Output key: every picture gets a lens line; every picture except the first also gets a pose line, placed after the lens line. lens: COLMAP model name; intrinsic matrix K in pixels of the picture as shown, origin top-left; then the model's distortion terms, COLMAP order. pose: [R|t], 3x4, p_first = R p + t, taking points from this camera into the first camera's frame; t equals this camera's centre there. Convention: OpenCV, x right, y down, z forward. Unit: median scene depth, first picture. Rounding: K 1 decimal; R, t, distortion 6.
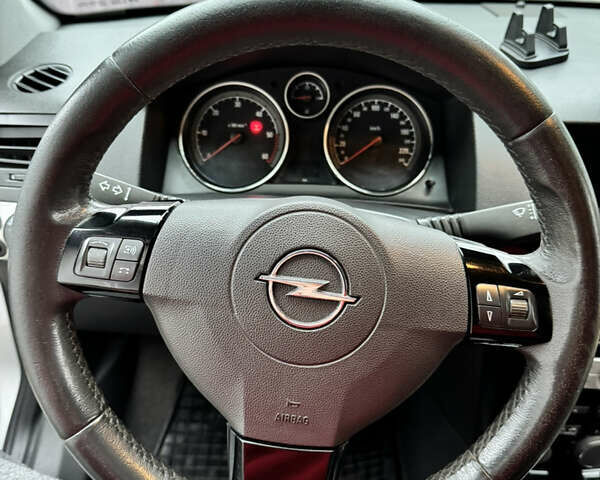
lens RADIAL K [[571.2, 0, 300.0], [0, 571.2, 240.0], [0, 0, 1]] dist [0.144728, -0.331032]
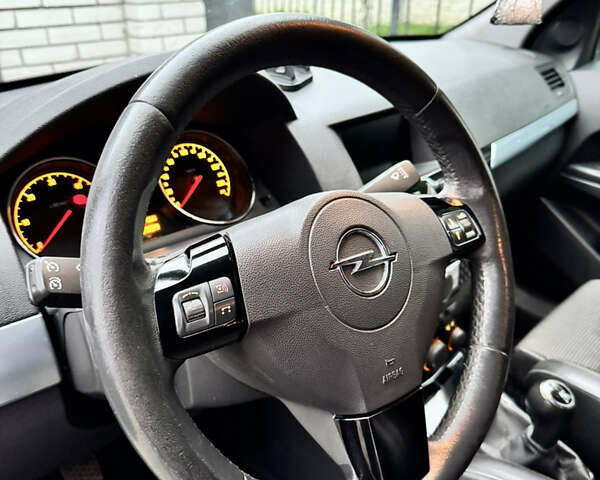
lens RADIAL K [[571.2, 0, 300.0], [0, 571.2, 240.0], [0, 0, 1]] dist [0.144728, -0.331032]
pose [[0.736258, -0.318210, 0.597216, -0.394682], [0.391557, 0.920123, 0.007544, -0.006019], [-0.551913, 0.228290, 0.802045, 0.071645]]
